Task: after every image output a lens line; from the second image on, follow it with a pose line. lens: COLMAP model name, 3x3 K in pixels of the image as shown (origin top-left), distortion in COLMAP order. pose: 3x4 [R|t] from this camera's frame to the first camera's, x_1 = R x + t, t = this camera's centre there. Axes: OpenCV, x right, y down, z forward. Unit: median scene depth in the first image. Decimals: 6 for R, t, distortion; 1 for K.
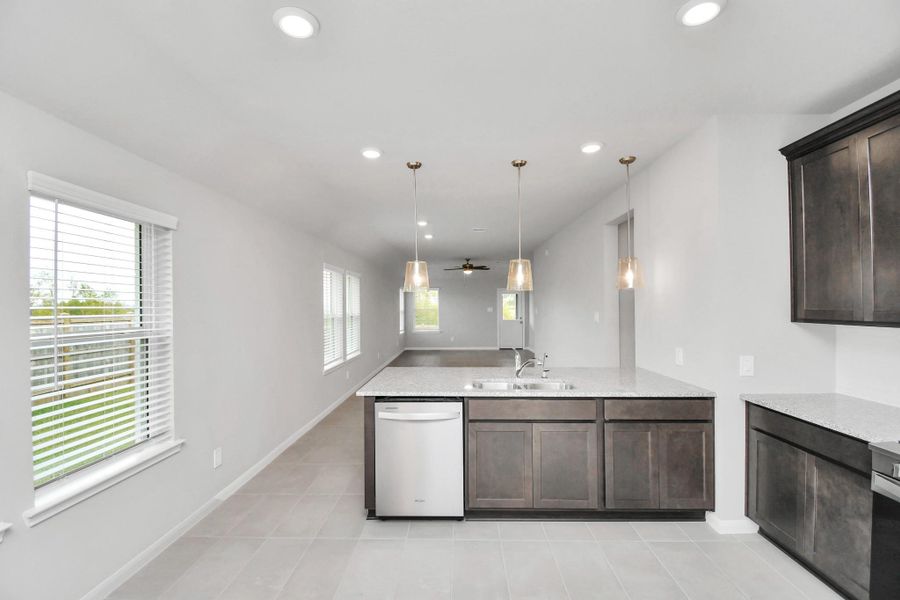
lens RADIAL K [[393.8, 0, 446.4], [0, 393.8, 302.2], [0, 0, 1]] dist [0.022799, -0.025318]
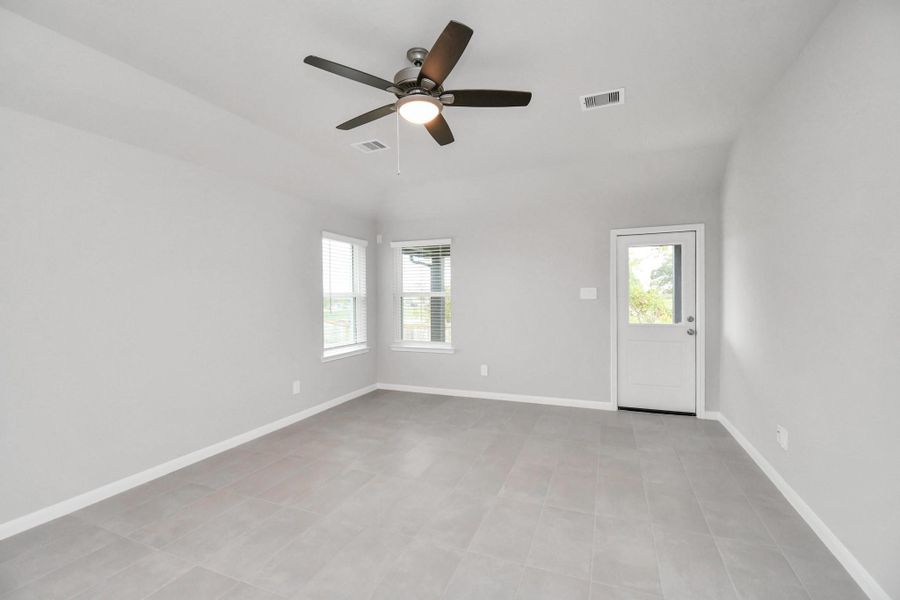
lens RADIAL K [[393.8, 0, 446.4], [0, 393.8, 302.2], [0, 0, 1]] dist [0.022799, -0.025318]
pose [[0.937656, 0.002946, -0.347551, 0.559929], [0.005366, 0.999722, 0.022952, 0.089208], [0.347522, -0.023386, 0.937380, 3.078719]]
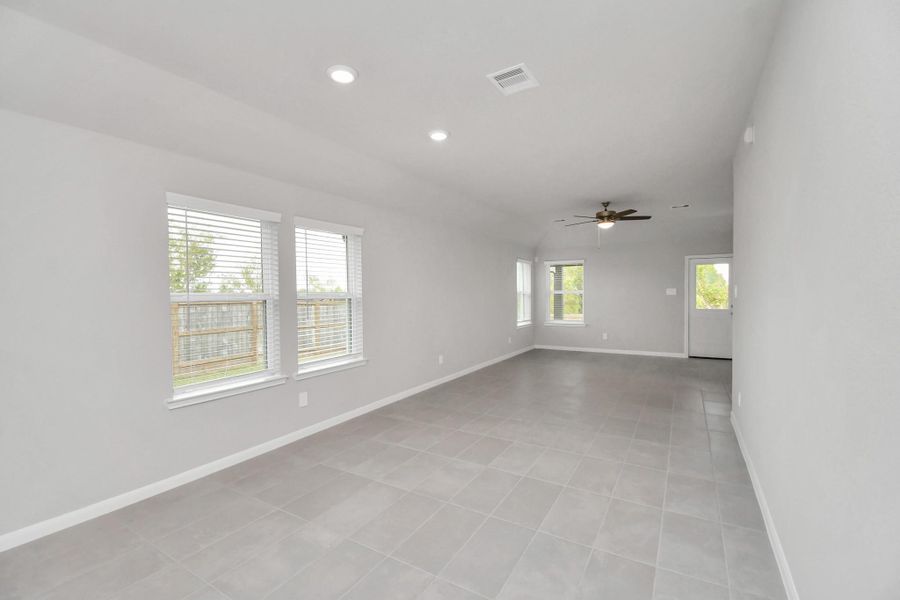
lens RADIAL K [[393.8, 0, 446.4], [0, 393.8, 302.2], [0, 0, 1]] dist [0.022799, -0.025318]
pose [[0.871077, 0.007884, -0.491084, 0.531199], [0.007752, 0.999526, 0.029796, 0.071055], [0.491086, -0.029761, 0.870603, 1.441298]]
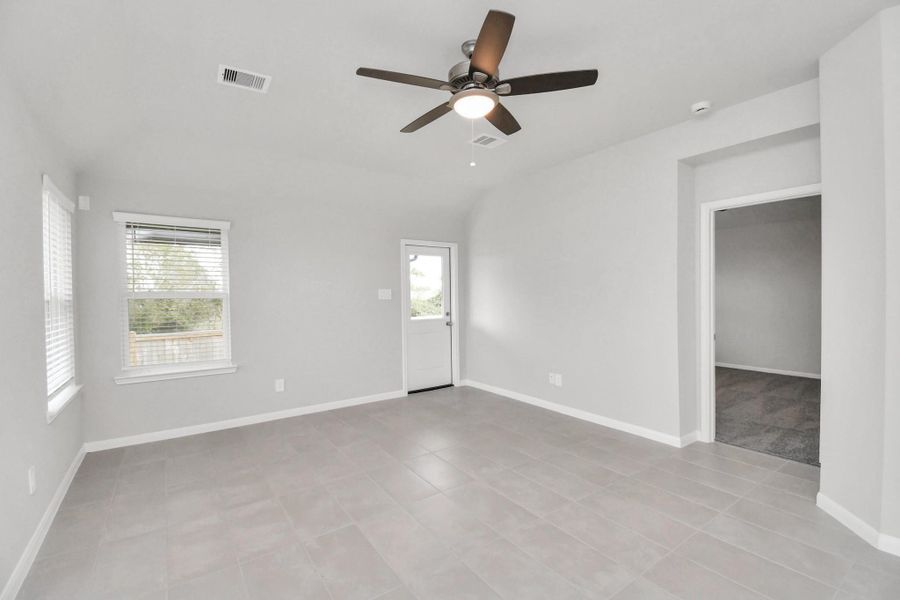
lens RADIAL K [[393.8, 0, 446.4], [0, 393.8, 302.2], [0, 0, 1]] dist [0.022799, -0.025318]
pose [[0.801710, -0.014685, 0.597533, -0.334068], [0.002608, 0.999775, 0.021071, 0.091751], [-0.597708, -0.015334, 0.801567, 3.226089]]
